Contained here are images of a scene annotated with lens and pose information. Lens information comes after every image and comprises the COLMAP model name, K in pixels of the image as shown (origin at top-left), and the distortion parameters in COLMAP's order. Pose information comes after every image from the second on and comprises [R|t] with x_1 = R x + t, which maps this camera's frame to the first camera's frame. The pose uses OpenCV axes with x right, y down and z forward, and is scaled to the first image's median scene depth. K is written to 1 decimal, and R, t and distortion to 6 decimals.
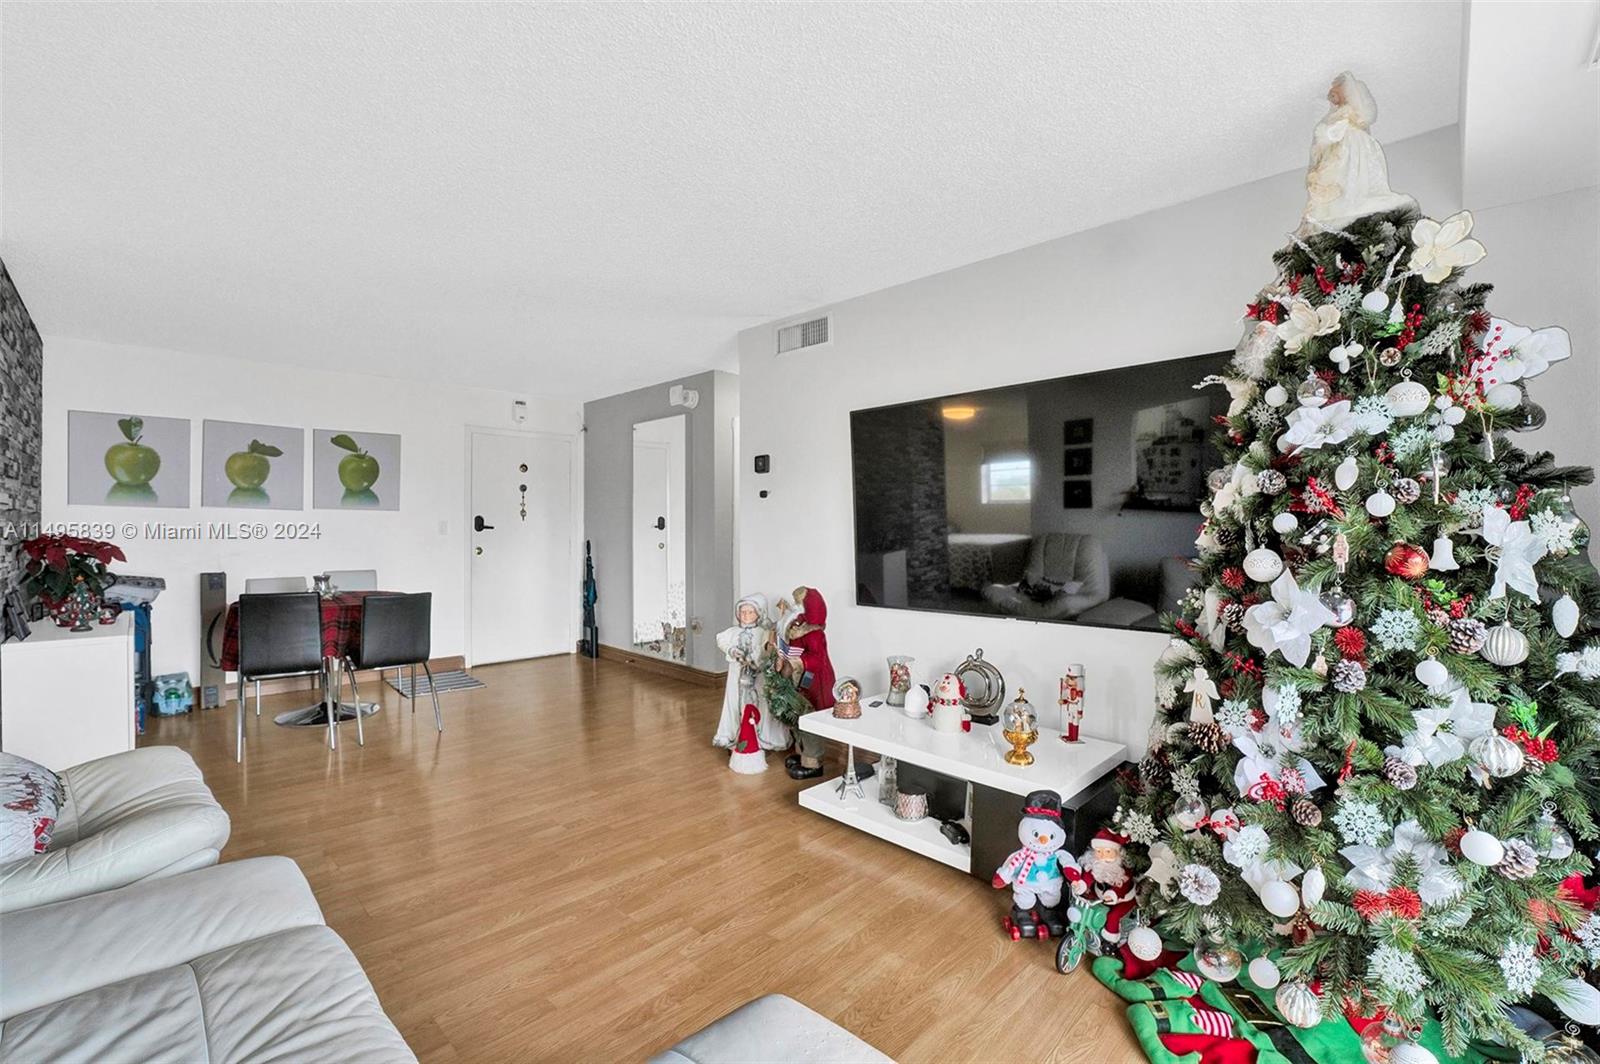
lens RADIAL K [[698.8, 0, 789.9], [0, 698.8, 538.0], [0, 0, 1]] dist [-0.053766, 0.015454]
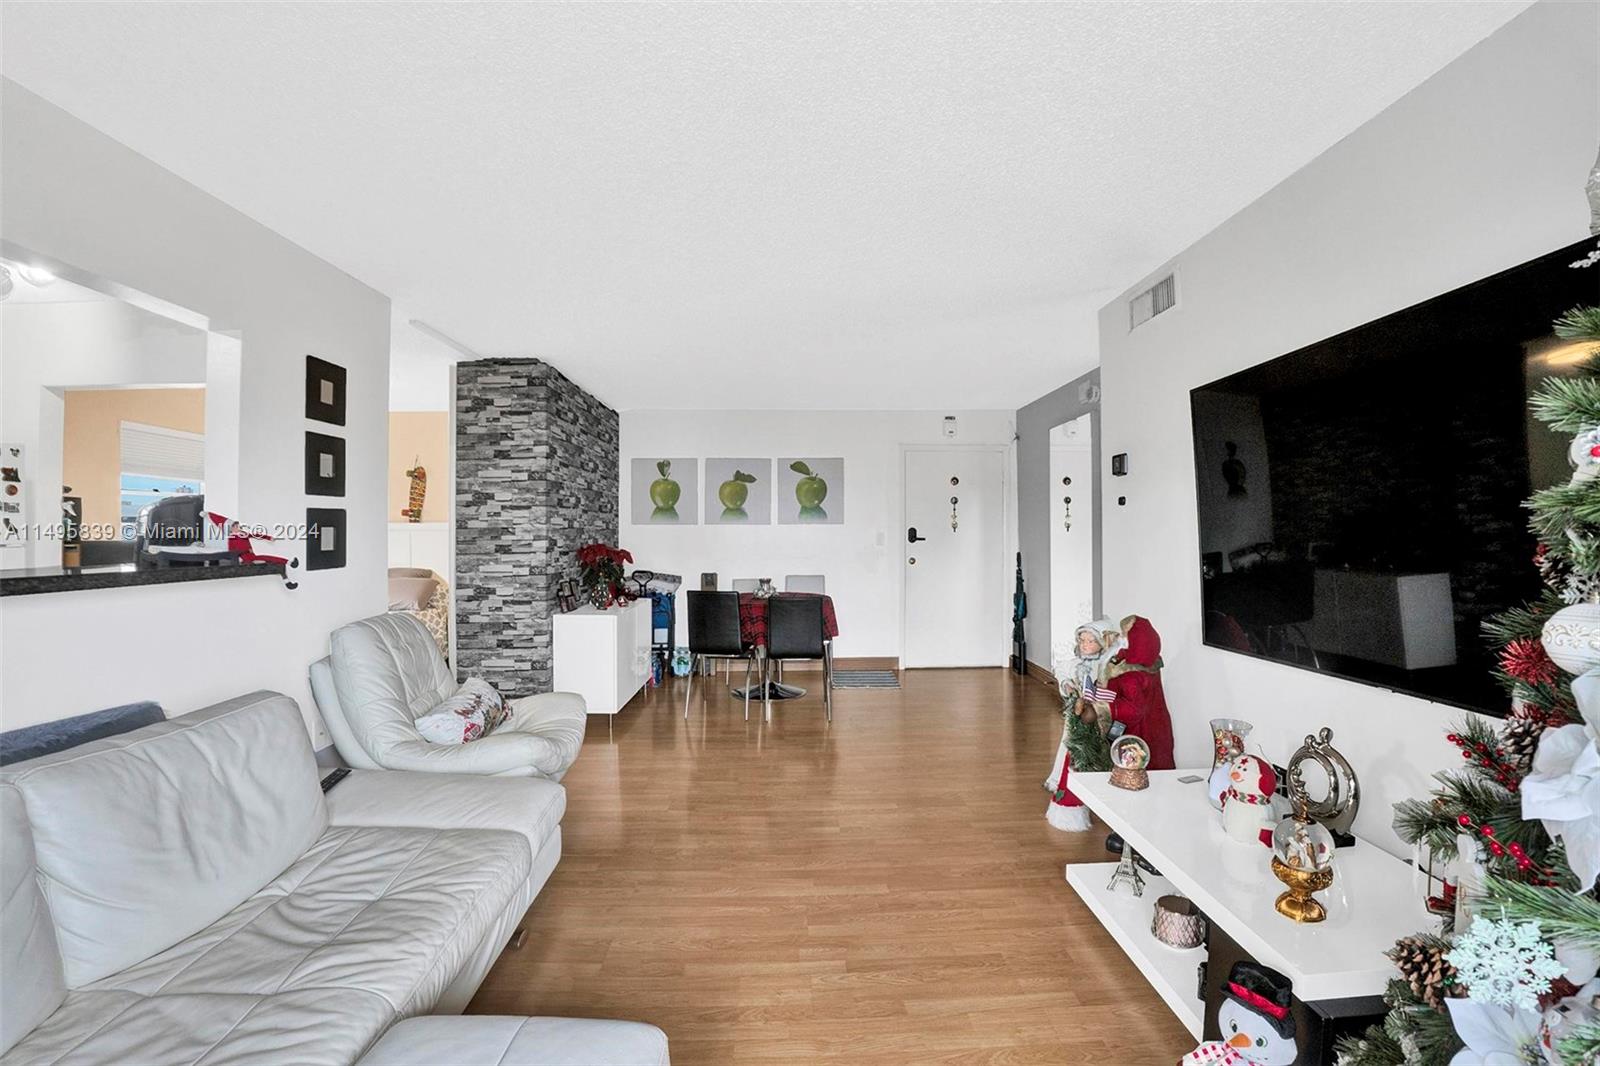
lens RADIAL K [[706.3, 0, 798.9], [0, 706.3, 538.7], [0, 0, 1]] dist [-0.044505, -0.000258]
pose [[0.729604, 0.001645, -0.683868, 0.224381], [-0.010158, 0.999913, -0.008432, -0.006230], [0.683795, 0.013099, 0.729557, 0.116311]]
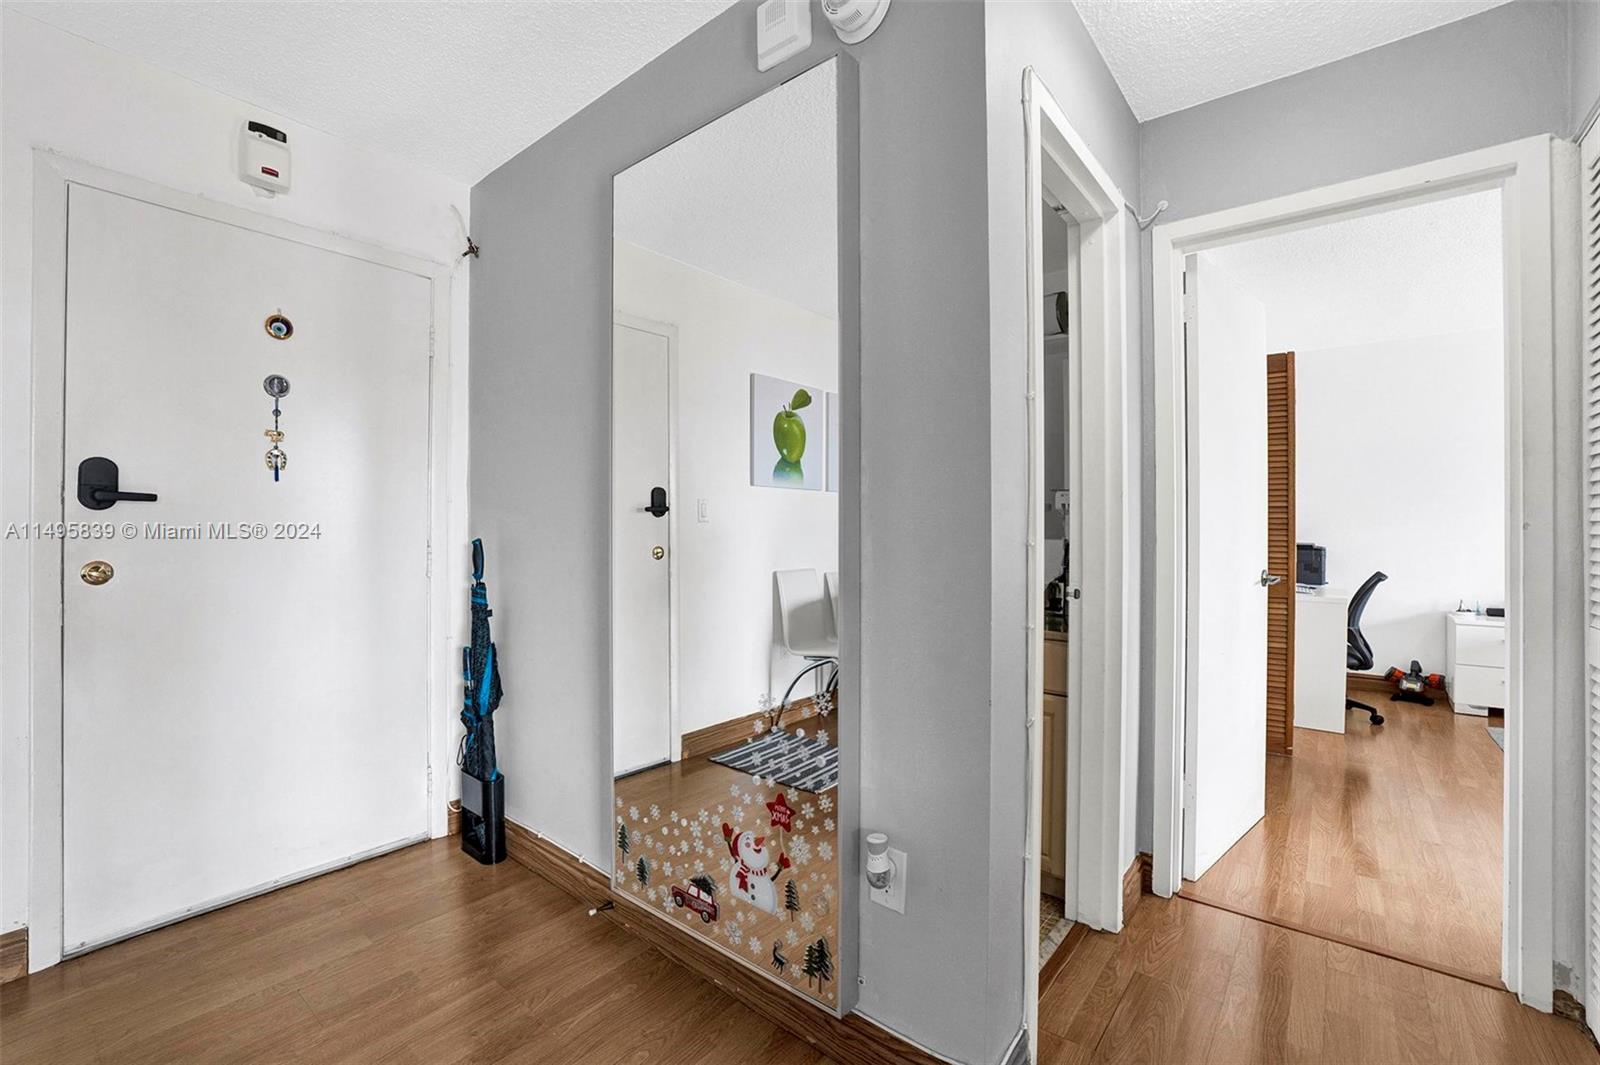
lens RADIAL K [[694.5, 0, 800.3], [0, 694.5, 526.6], [0, 0, 1]] dist [-0.044095, 0.014740]
pose [[0.994664, -0.000285, 0.103171, -0.228786], [0.002553, 0.999758, -0.021854, 0.006935], [-0.103140, 0.022001, 0.994424, 0.901275]]
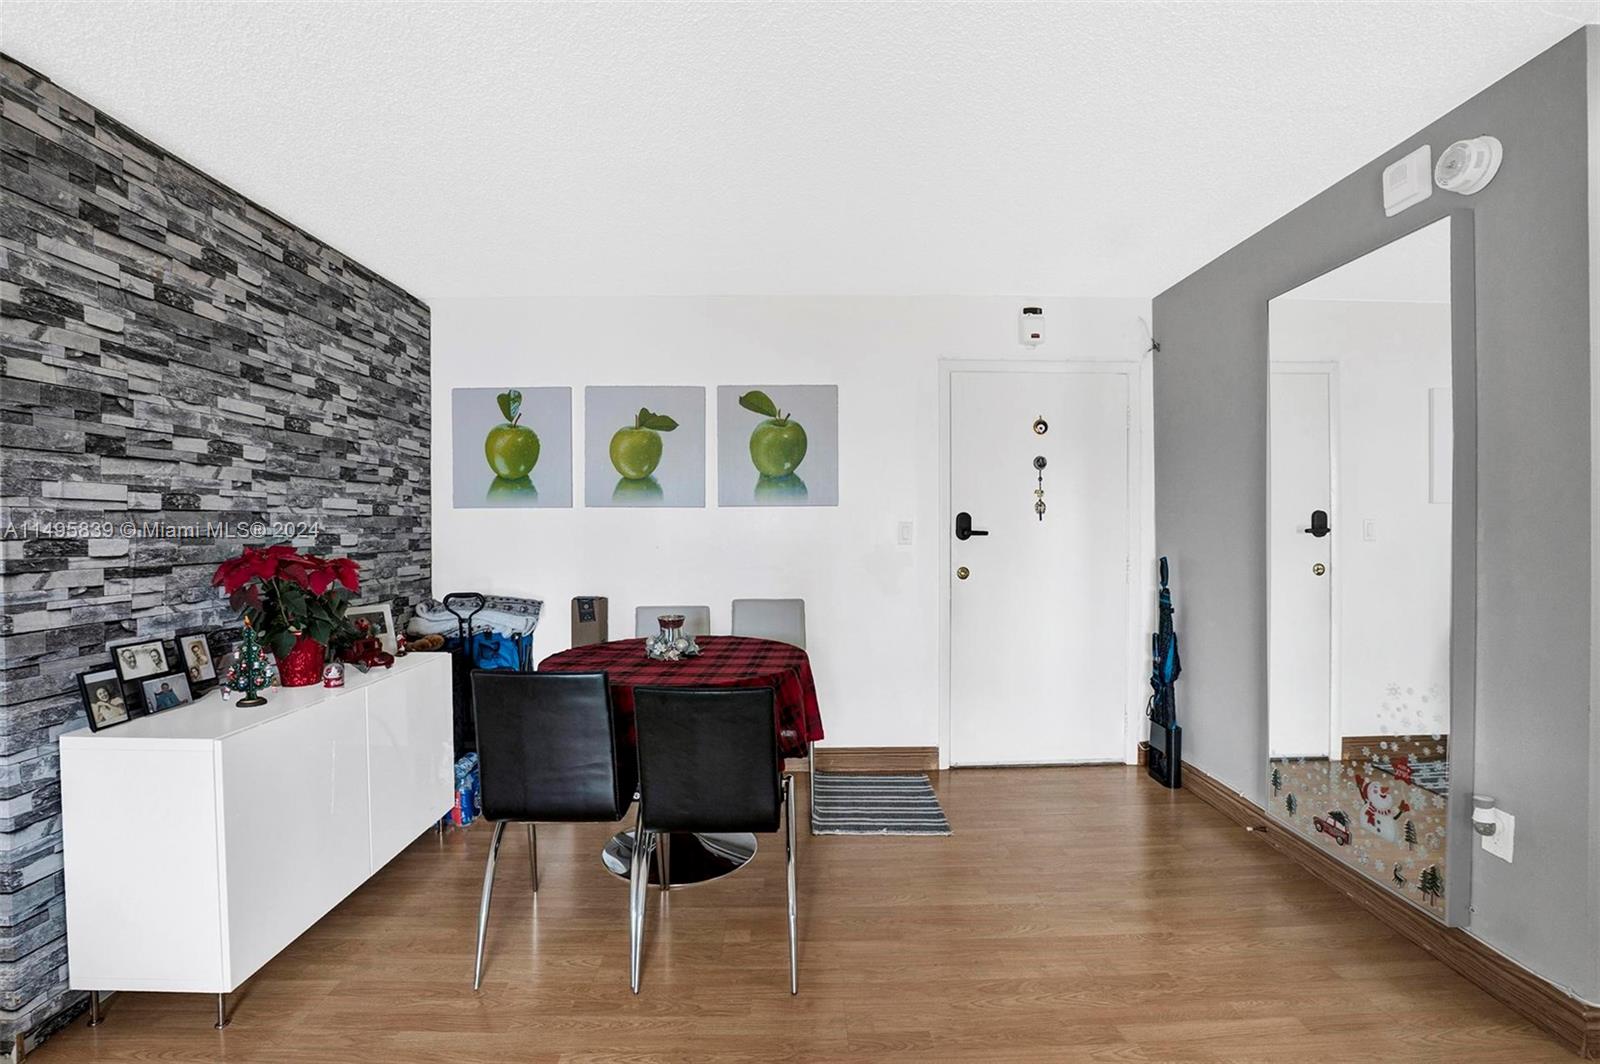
lens RADIAL K [[714.1, 0, 783.7], [0, 714.1, 529.7], [0, 0, 1]] dist [-0.072157, 0.018274]
pose [[0.709815, 0.000230, -0.704389, -0.179945], [-0.008718, 0.999926, -0.008459, -0.015564], [0.704335, 0.012146, 0.709764, 0.626257]]
